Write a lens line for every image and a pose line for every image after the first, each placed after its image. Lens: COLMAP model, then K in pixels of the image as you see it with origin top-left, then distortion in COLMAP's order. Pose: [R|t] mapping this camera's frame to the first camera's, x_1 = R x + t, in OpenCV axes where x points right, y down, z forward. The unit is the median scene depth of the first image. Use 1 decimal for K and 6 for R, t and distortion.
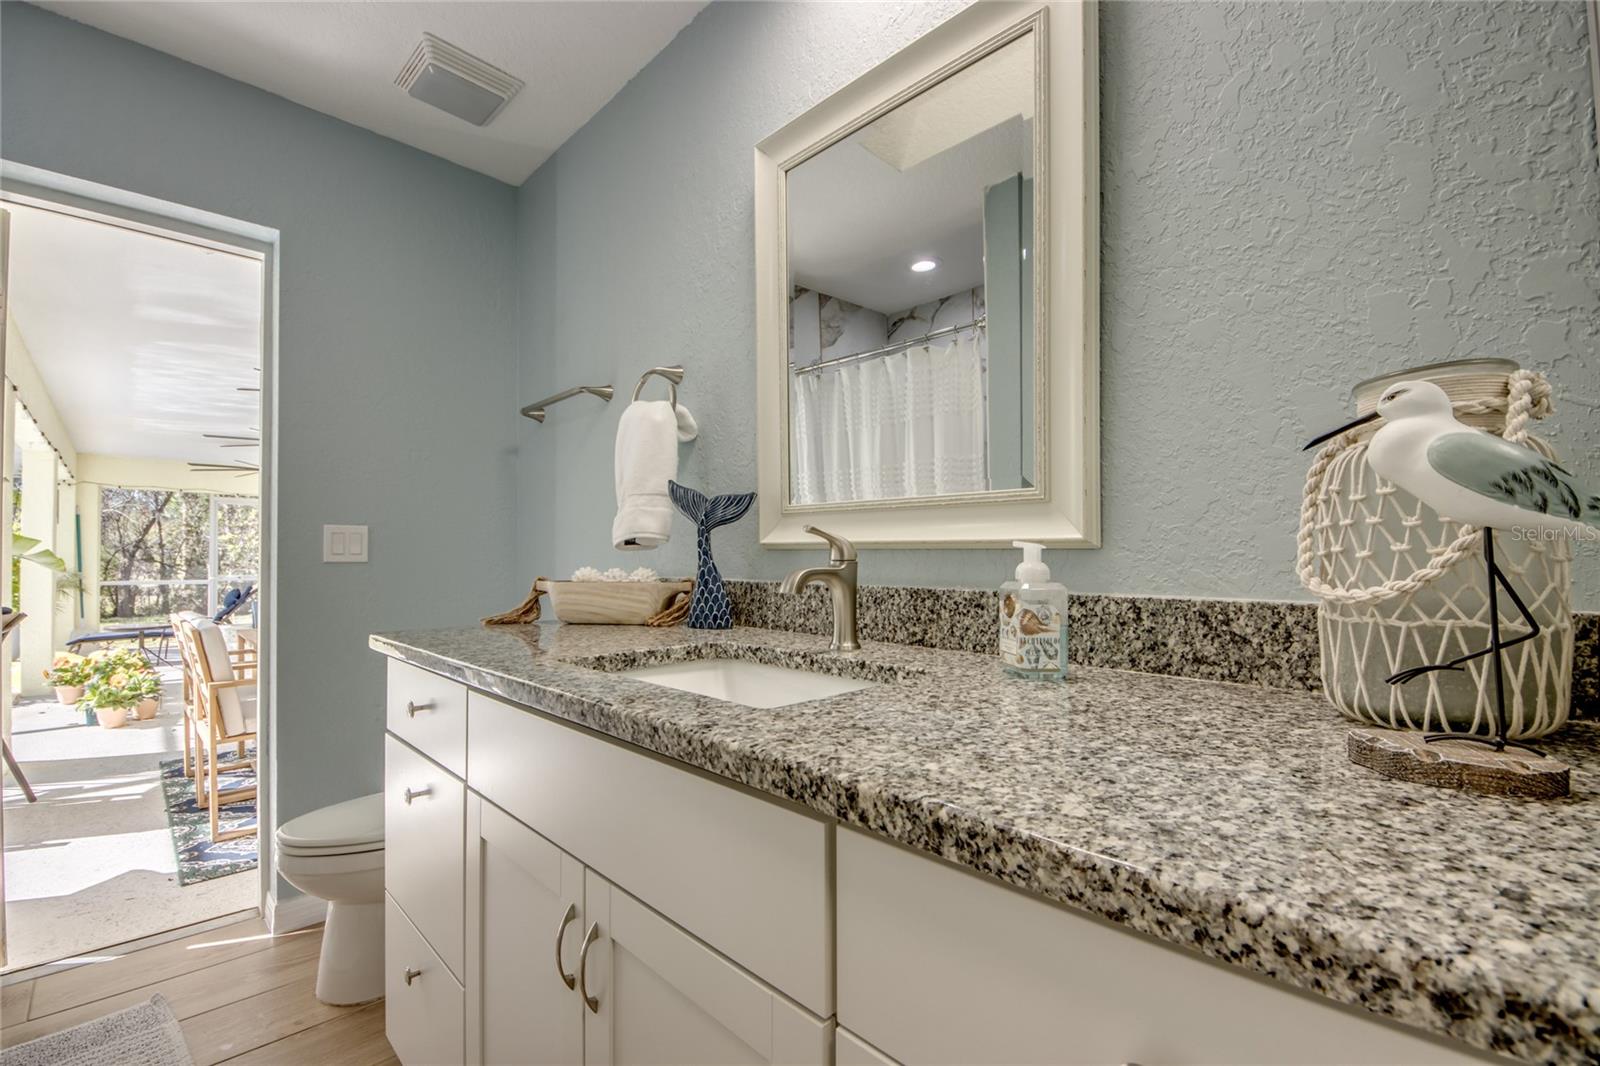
lens RADIAL K [[639.3, 0, 771.1], [0, 639.3, 551.4], [0, 0, 1]] dist [0.030273, -0.024471]
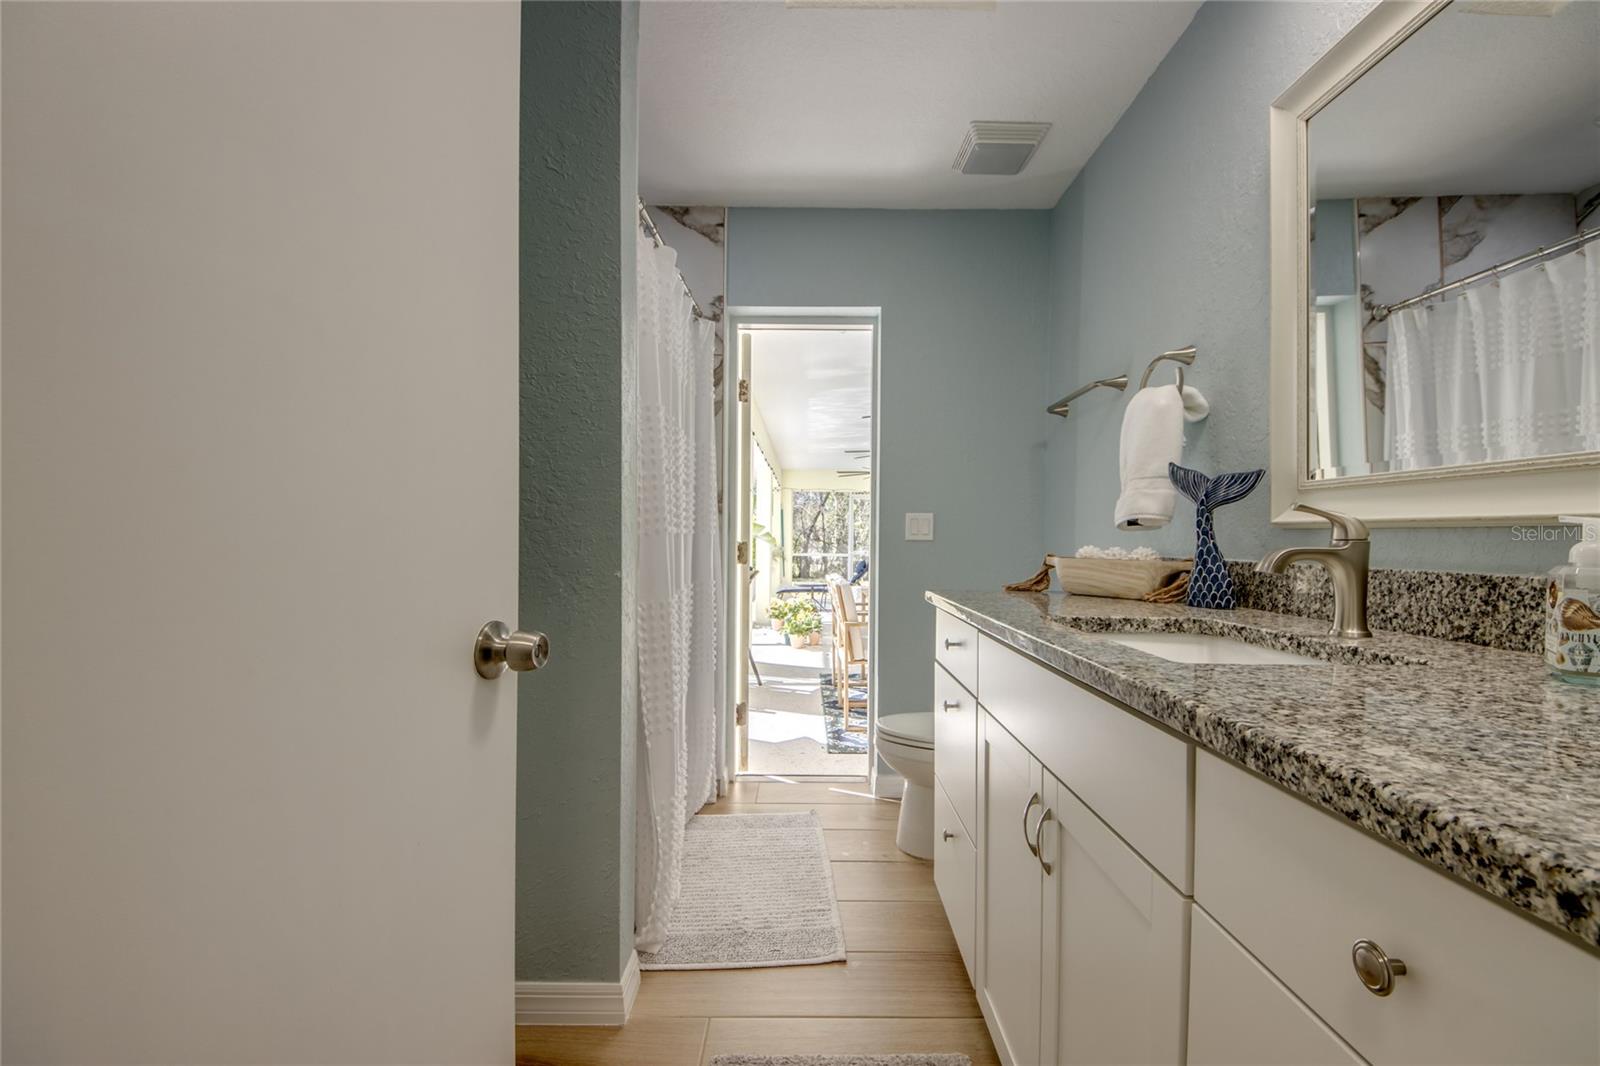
lens RADIAL K [[600.8, 0, 802.8], [0, 600.8, 525.4], [0, 0, 1]] dist [0.023426, -0.015581]
pose [[0.703529, -0.008187, -0.710619, 0.129119], [-0.001400, 0.999916, -0.012906, 0.004131], [0.710665, 0.010075, 0.703459, -0.120550]]
